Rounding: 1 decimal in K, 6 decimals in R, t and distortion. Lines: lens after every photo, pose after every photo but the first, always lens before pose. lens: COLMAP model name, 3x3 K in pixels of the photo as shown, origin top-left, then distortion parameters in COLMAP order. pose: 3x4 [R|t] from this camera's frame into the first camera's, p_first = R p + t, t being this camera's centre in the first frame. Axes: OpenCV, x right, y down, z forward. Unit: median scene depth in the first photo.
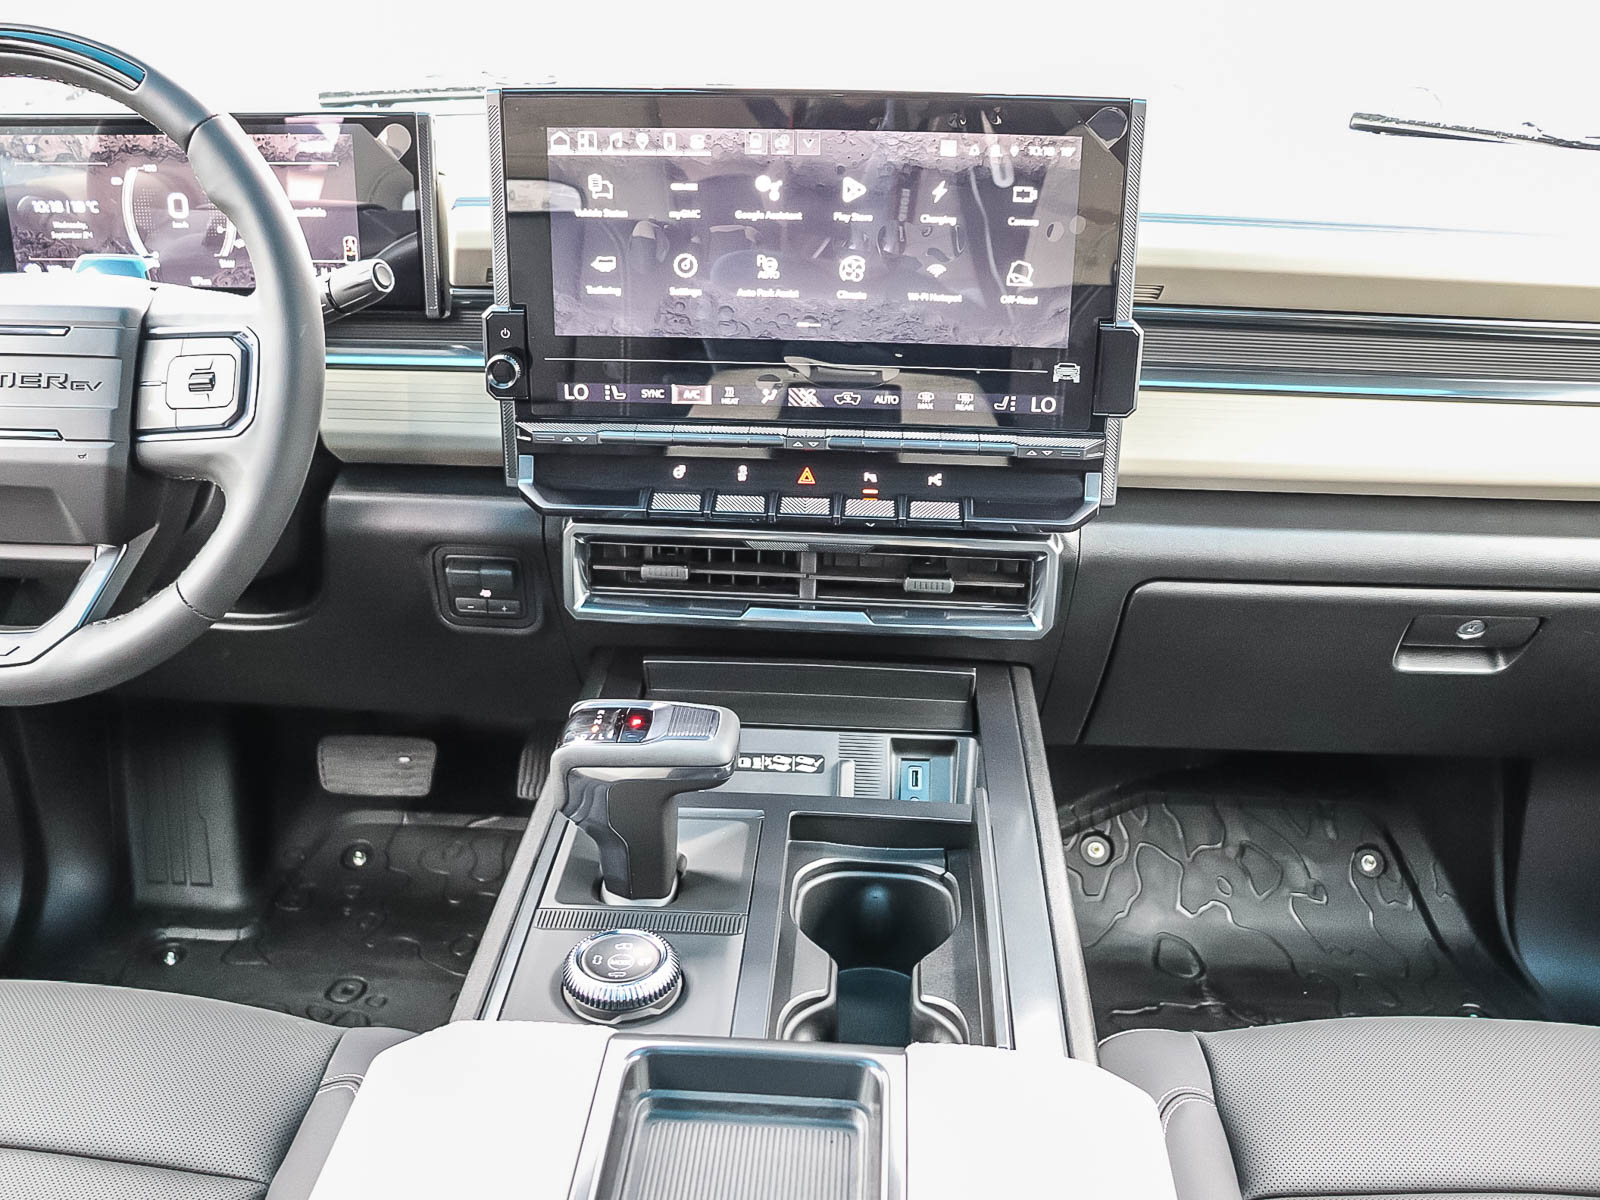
lens RADIAL K [[1499.7, 0, 797.0], [0, 1499.7, 594.5], [0, 0, 1]] dist [-0.113102, 0.000000]
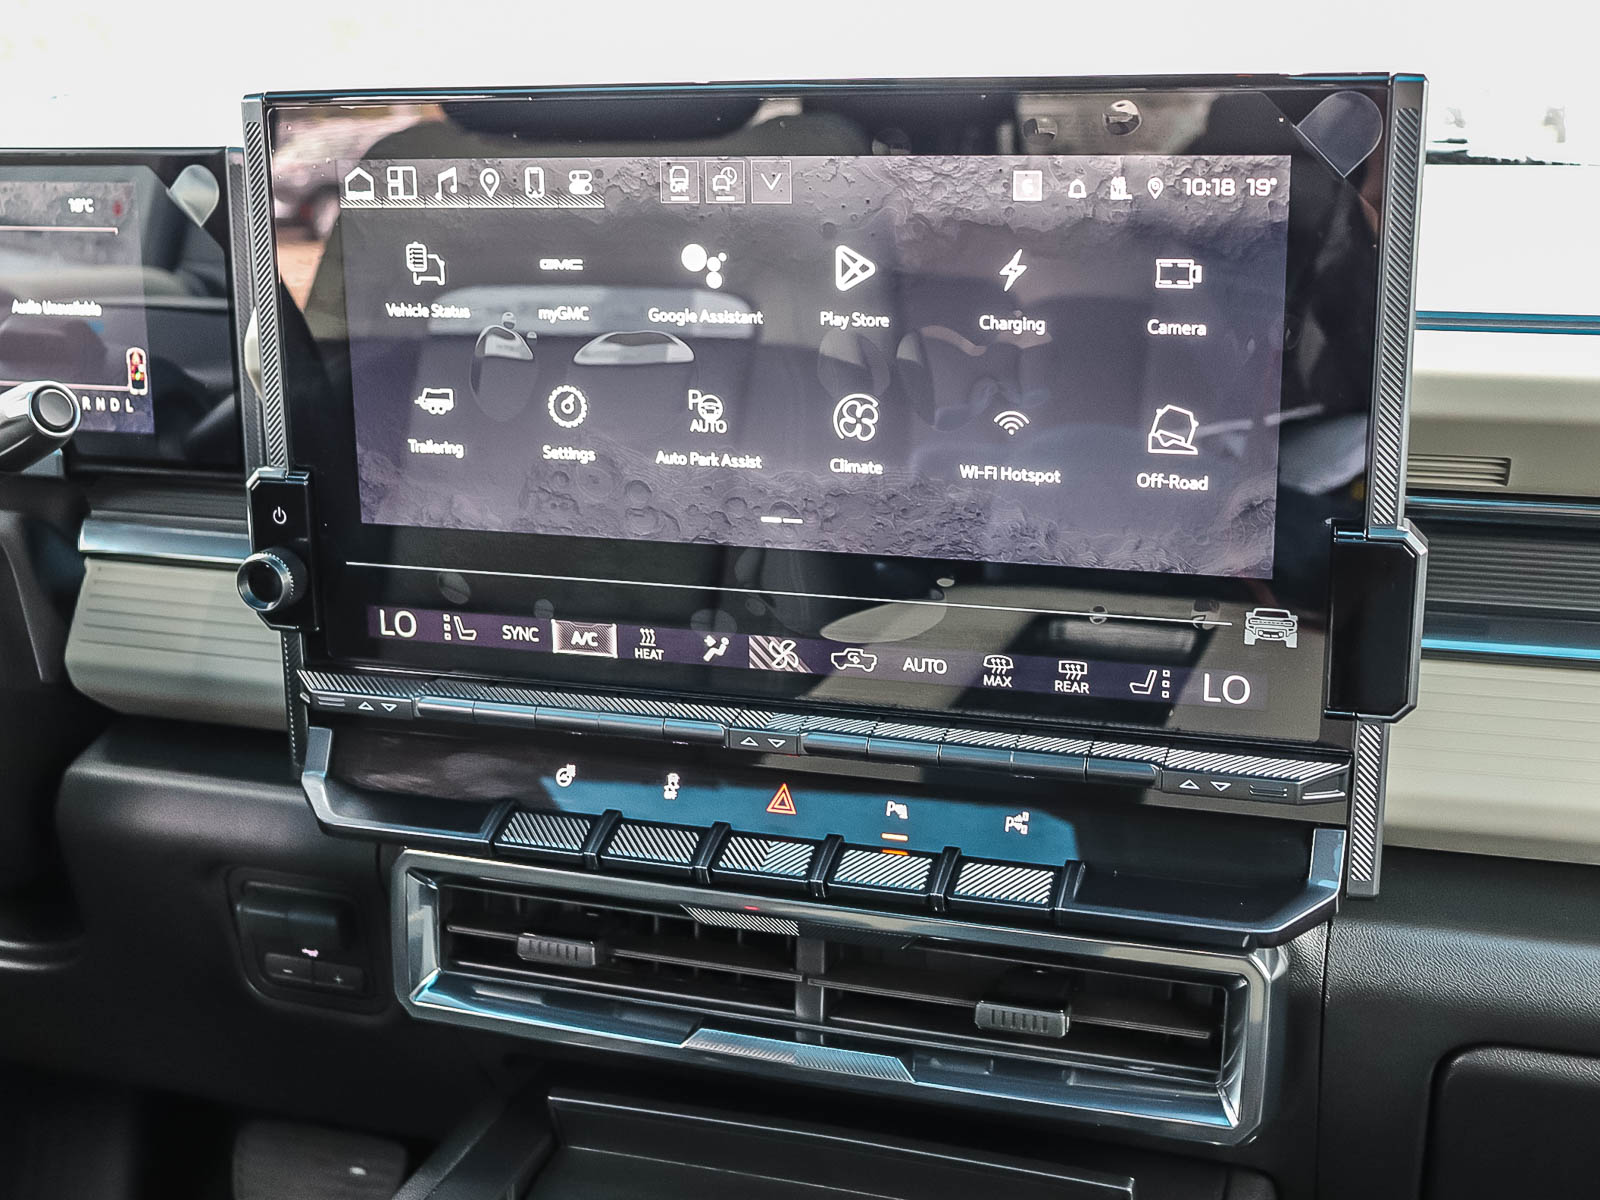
lens RADIAL K [[2022.8, 0, 788.0], [0, 2022.8, 630.3], [0, 0, 1]] dist [-0.039020, 0.000000]
pose [[0.964083, 0.043065, -0.262088, 0.199658], [-0.072554, 0.991938, -0.103898, -0.065216], [0.255500, 0.119182, 0.959435, 0.306475]]
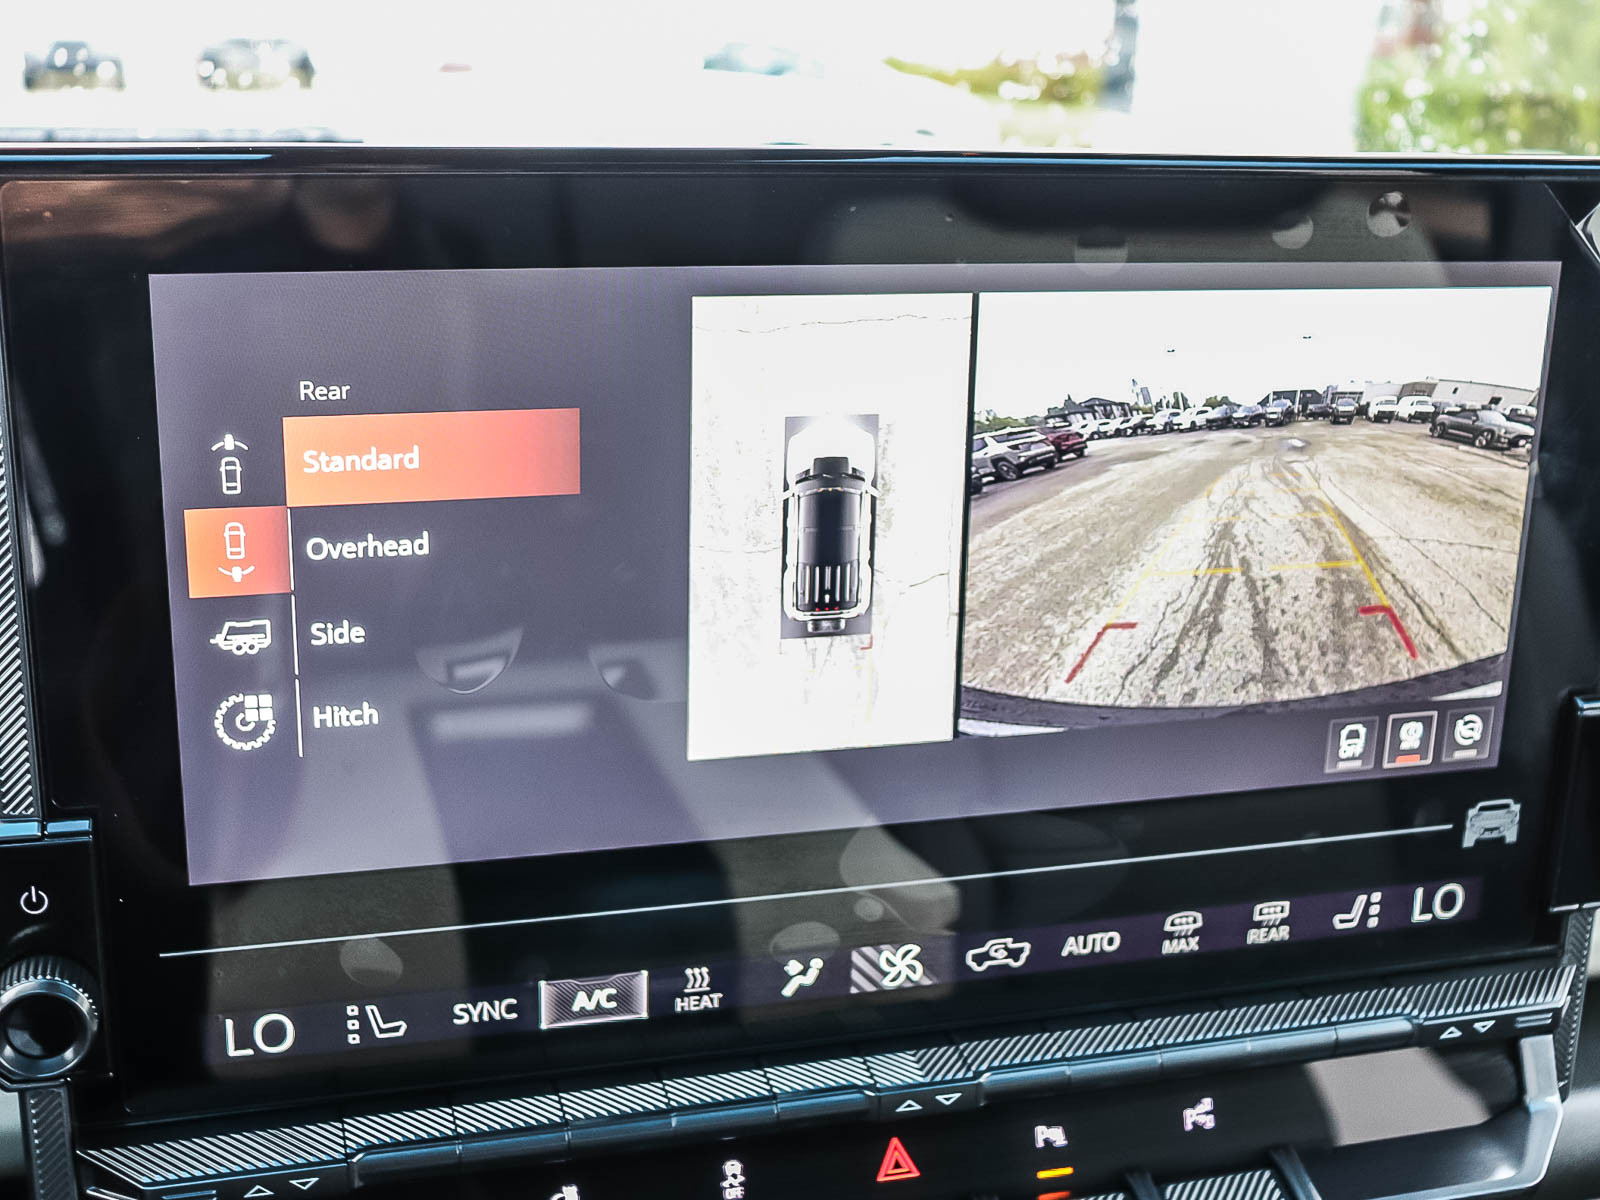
lens RADIAL K [[2019.6, 0, 786.5], [0, 2019.6, 599.1], [0, 0, 1]] dist [-0.056395, 0.000000]
pose [[0.941826, -0.087081, 0.324624, -0.177972], [0.117973, 0.990051, -0.076689, -0.188613], [-0.314716, 0.110525, 0.942729, 0.521972]]
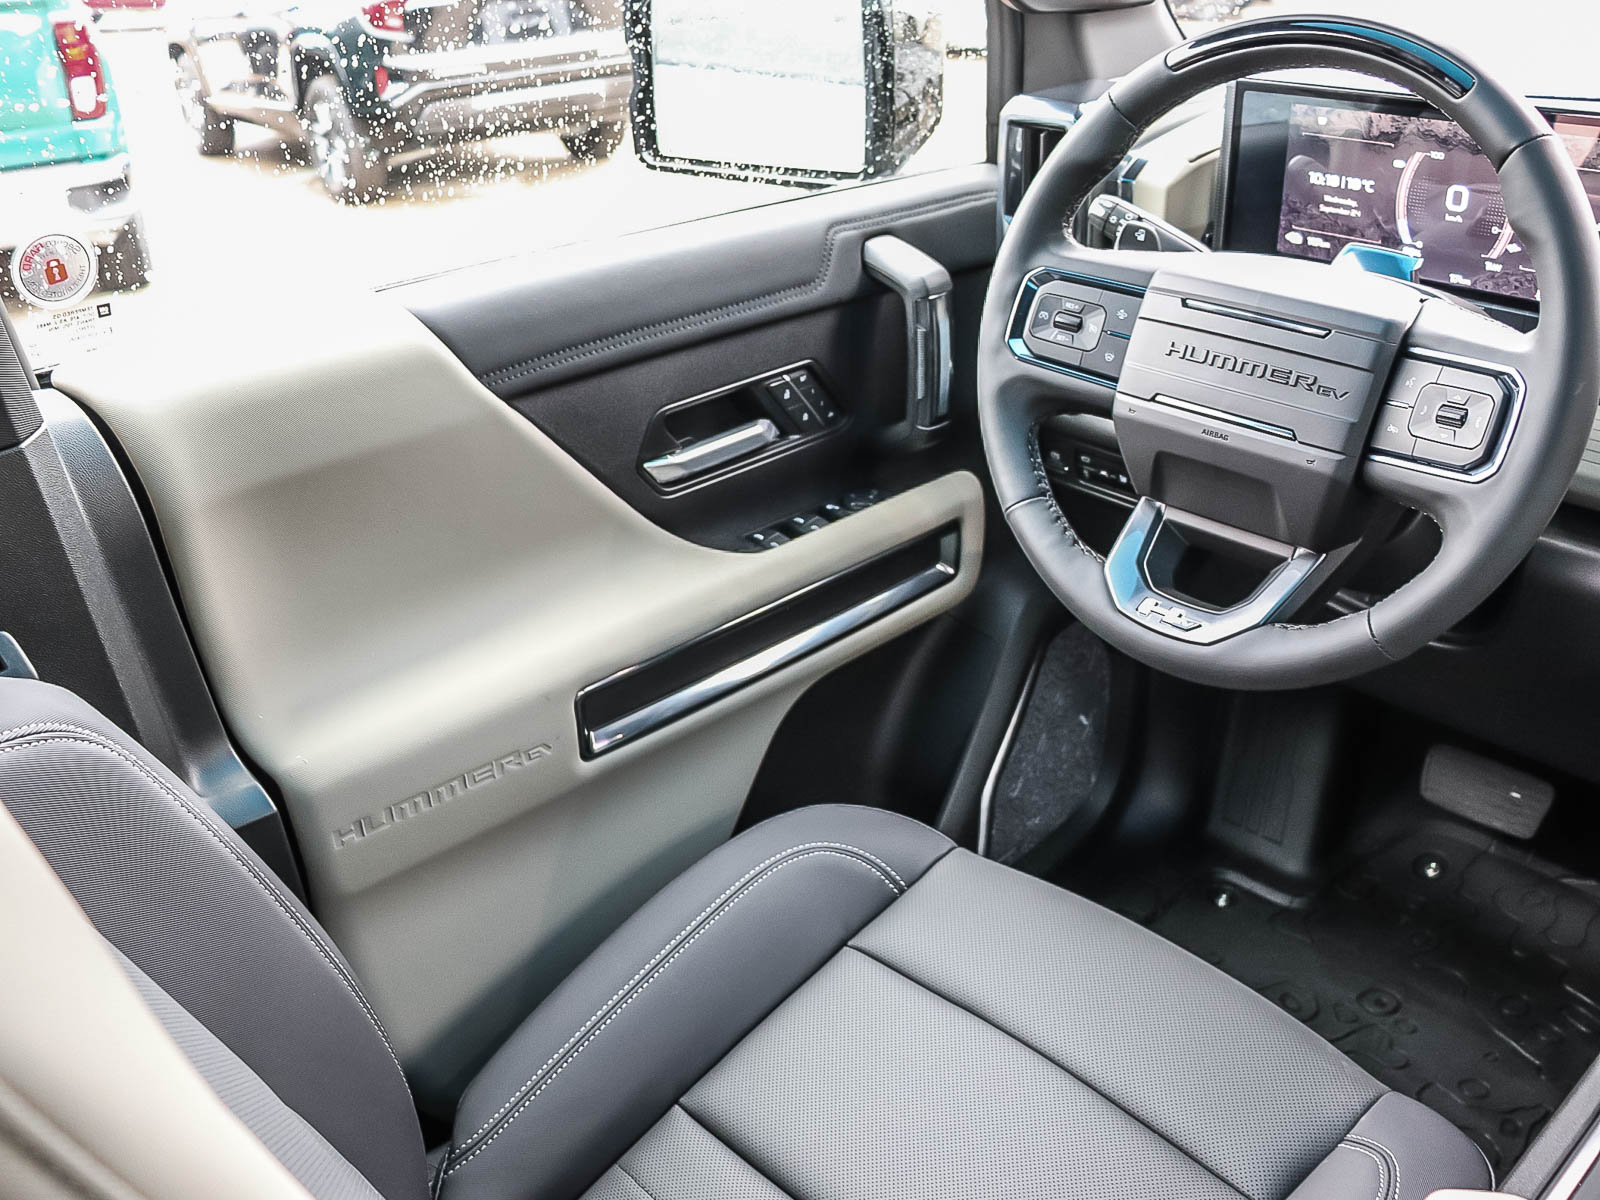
lens RADIAL K [[1499.7, 0, 790.0], [0, 1499.7, 610.0], [0, 0, 1]] dist [-0.113102, 0.000000]
pose [[0.718924, 0.278274, -0.636955, -0.066103], [-0.230568, 0.959954, 0.159145, -0.065446], [0.655733, 0.032448, 0.754295, 0.011309]]
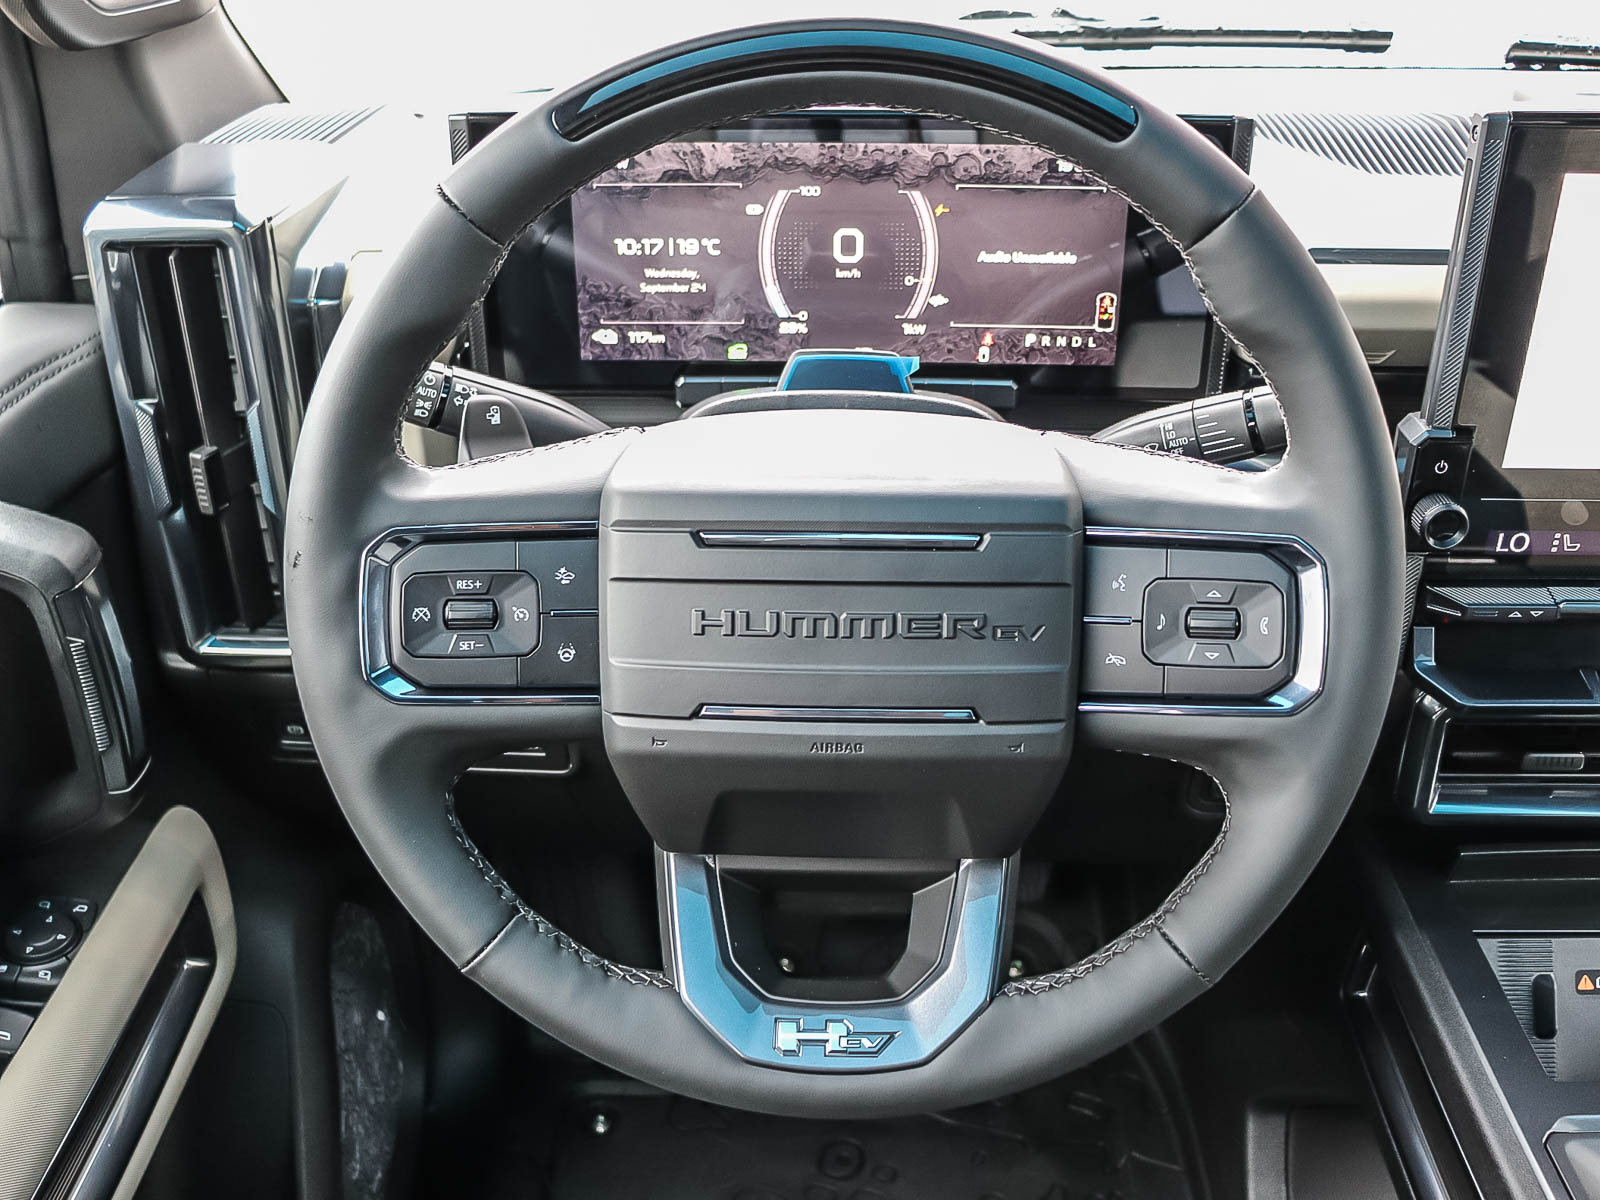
lens RADIAL K [[1499.7, 0, 841.7], [0, 1499.7, 600.0], [0, 0, 1]] dist [-0.113102, 0.000000]
pose [[0.998652, -0.031970, 0.040881, -0.503553], [0.027565, 0.994182, 0.104125, -0.192537], [-0.043972, -0.102857, 0.993724, 0.326545]]
